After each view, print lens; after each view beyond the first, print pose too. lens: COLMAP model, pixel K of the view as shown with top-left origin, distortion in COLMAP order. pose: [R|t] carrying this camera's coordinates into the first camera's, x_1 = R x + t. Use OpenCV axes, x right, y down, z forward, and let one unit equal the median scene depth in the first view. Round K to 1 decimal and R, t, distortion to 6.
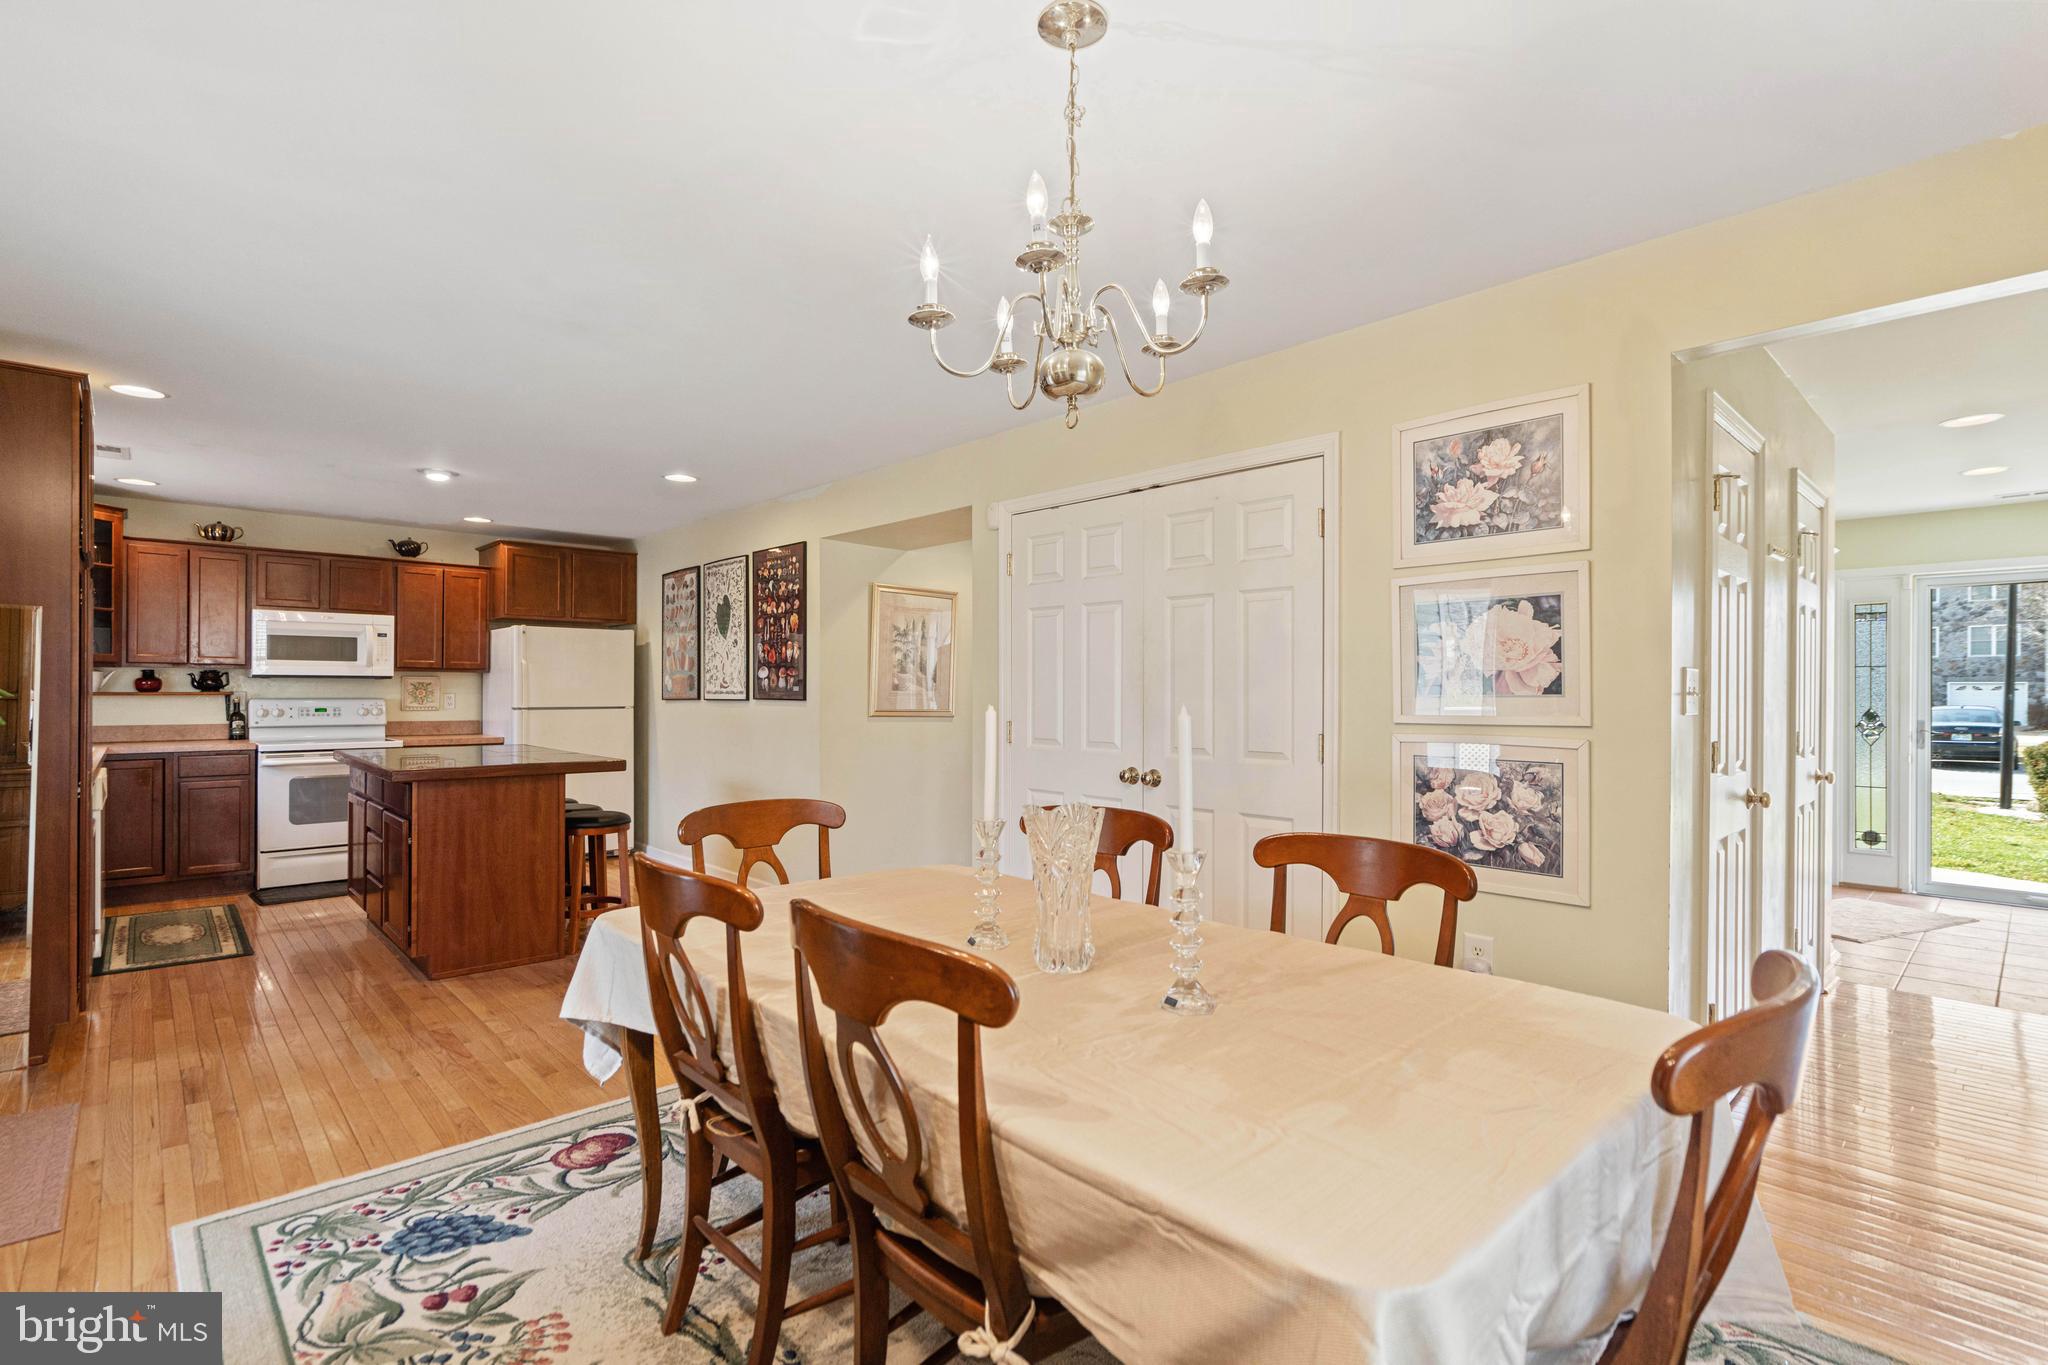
lens RADIAL K [[939.3, 0, 997.9], [0, 939.3, 687.2], [0, 0, 1]] dist [-0.002223, 0.002804]
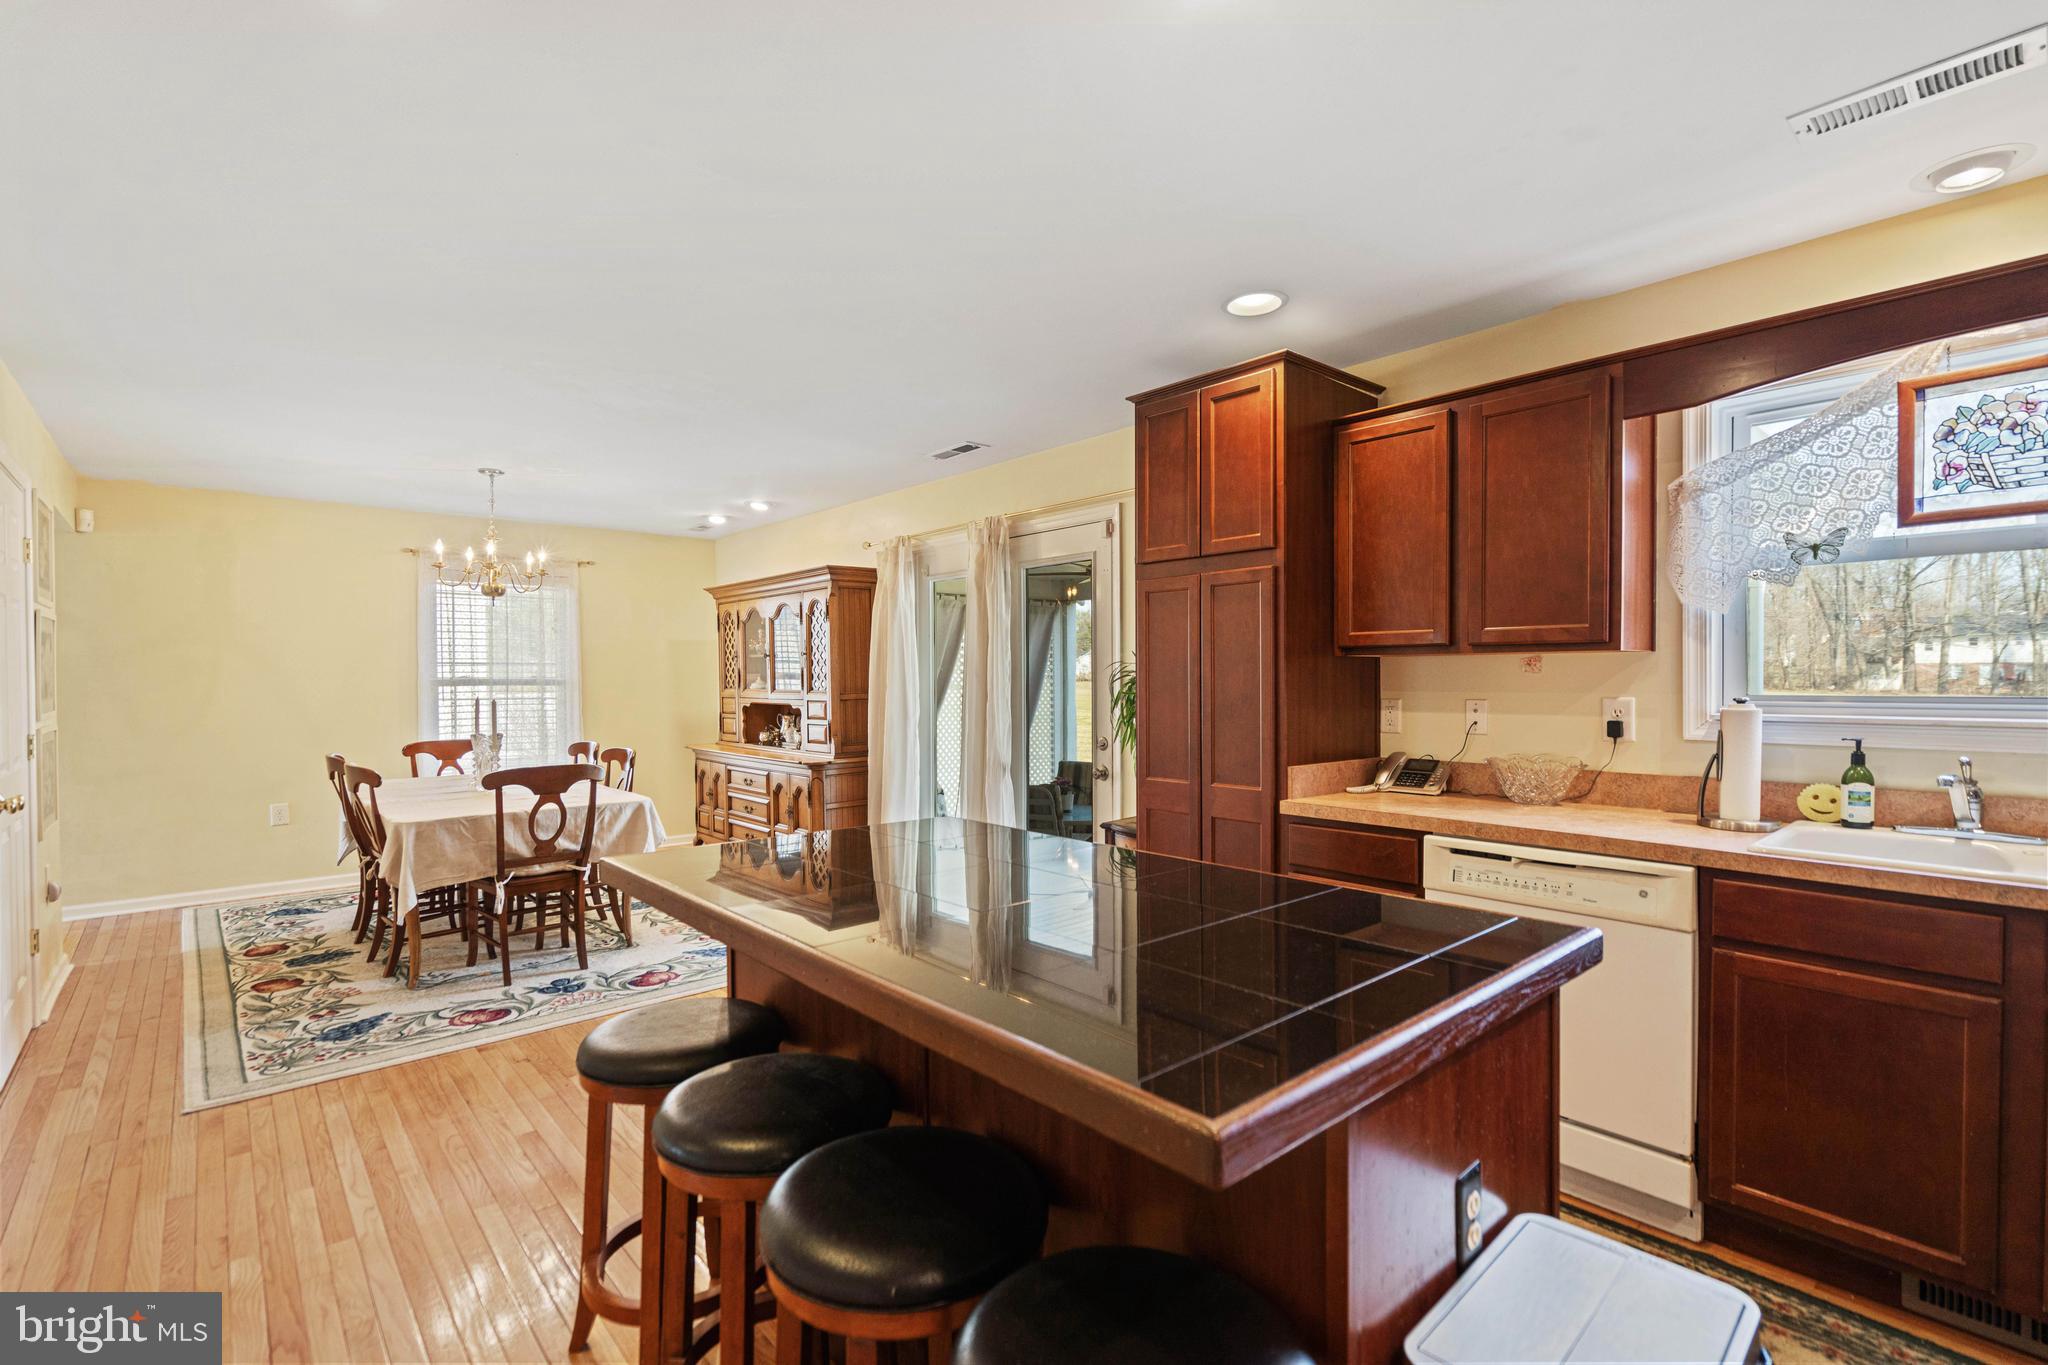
lens RADIAL K [[939.3, 0, 1010.3], [0, 939.3, 696.2], [0, 0, 1]] dist [-0.002223, 0.002804]
pose [[-0.999618, 0.002317, 0.027527, -0.506247], [0.002840, 0.999816, 0.018966, -0.009265], [-0.027478, 0.019037, -0.999441, 1.203276]]
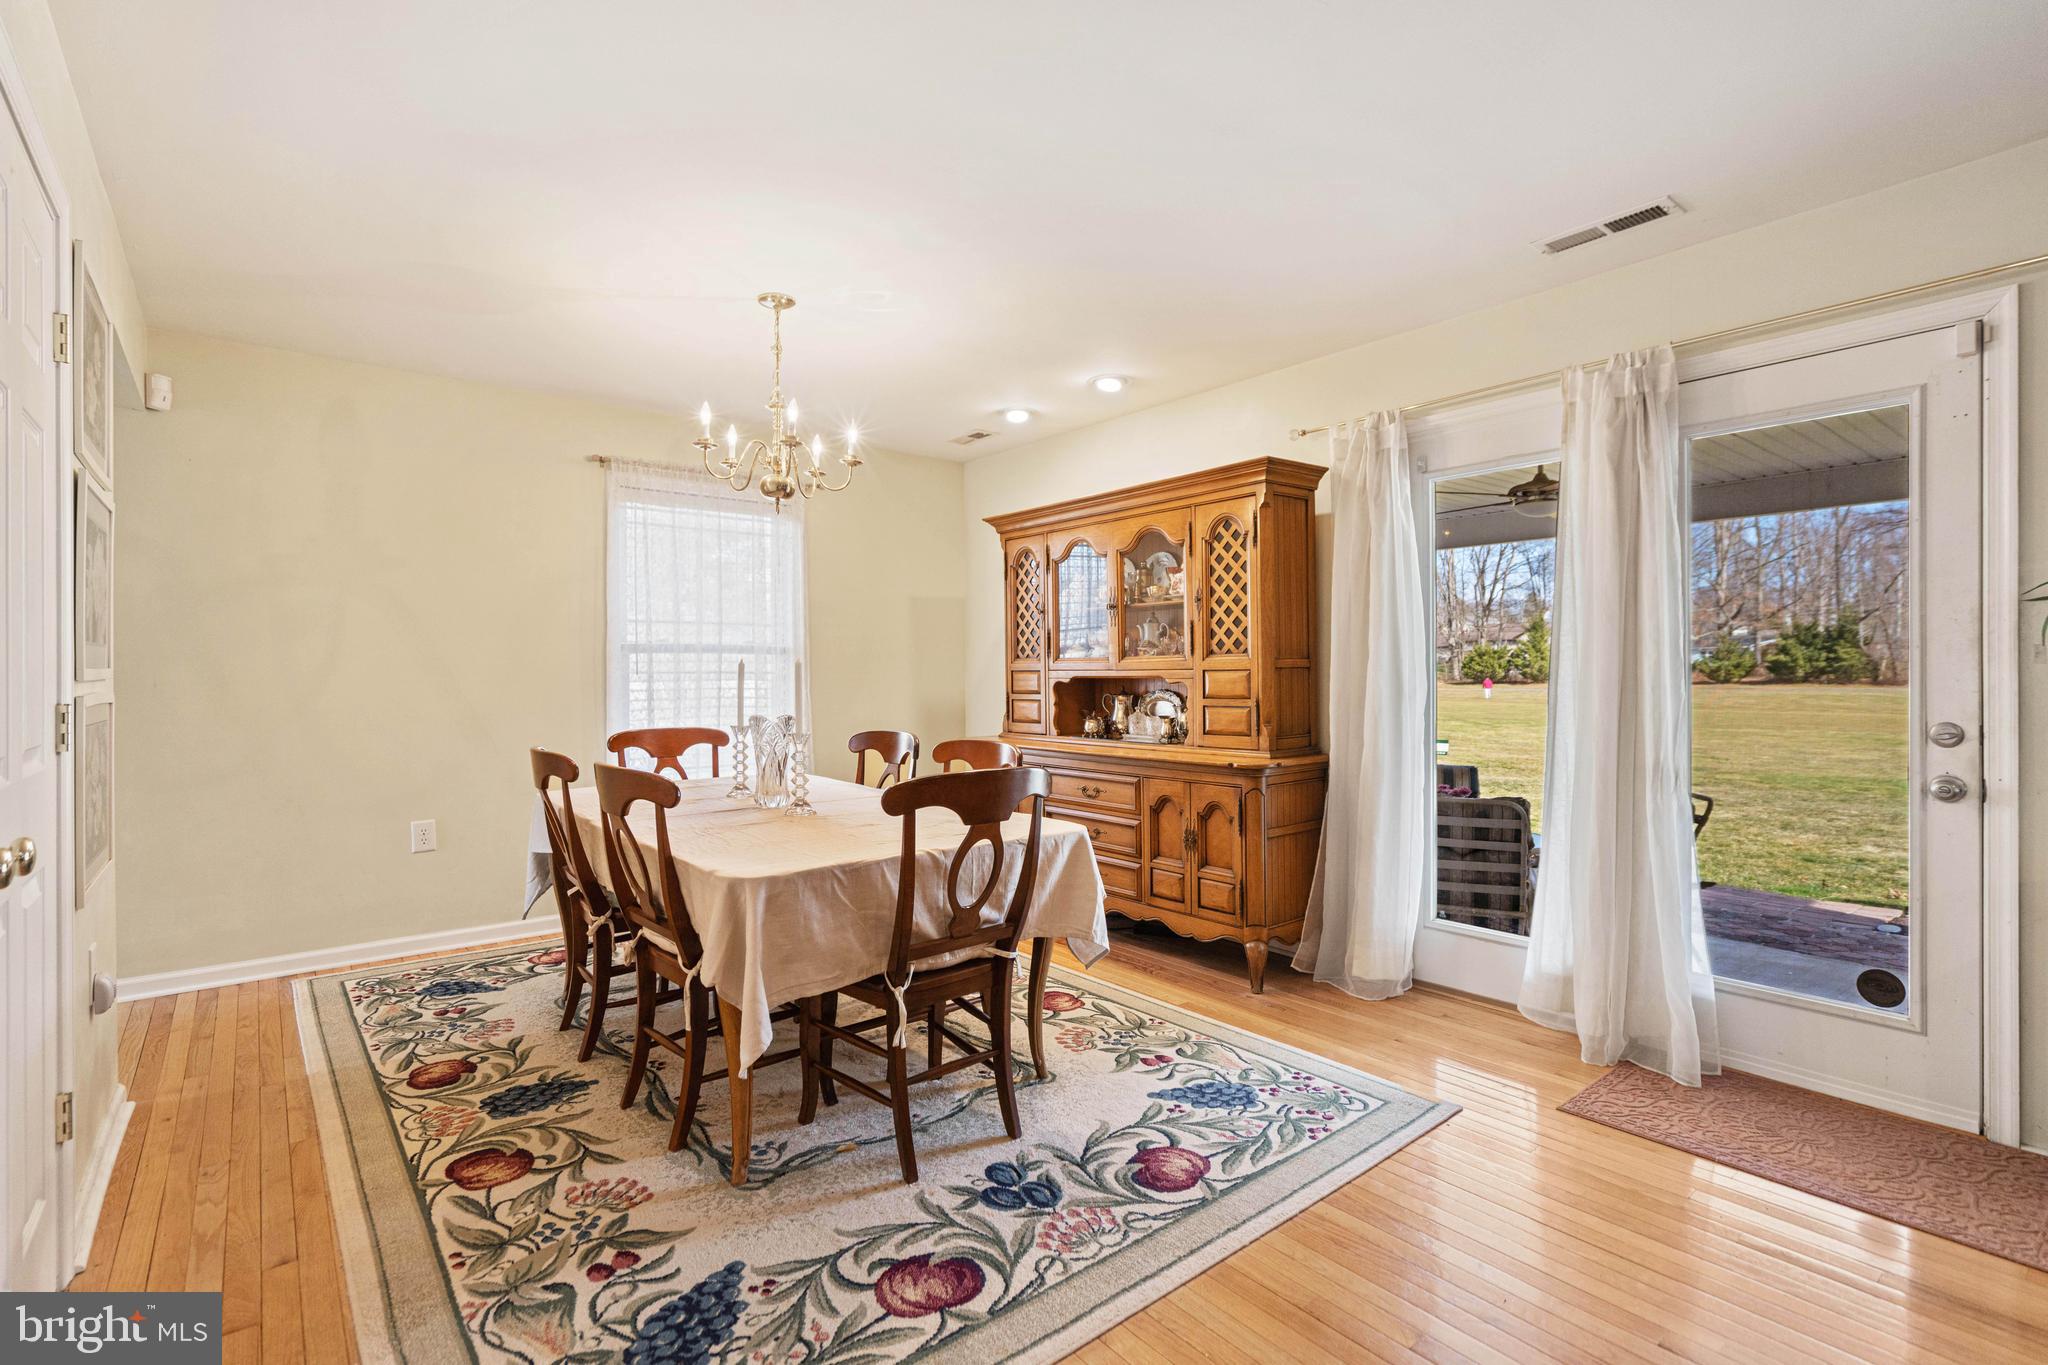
lens RADIAL K [[939.3, 0, 990.6], [0, 939.3, 685.2], [0, 0, 1]] dist [-0.002223, 0.002804]
pose [[-0.997396, 0.001255, 0.072114, -0.152777], [0.001810, 0.999969, 0.007622, 0.019652], [-0.072102, 0.007733, -0.997367, 0.871005]]
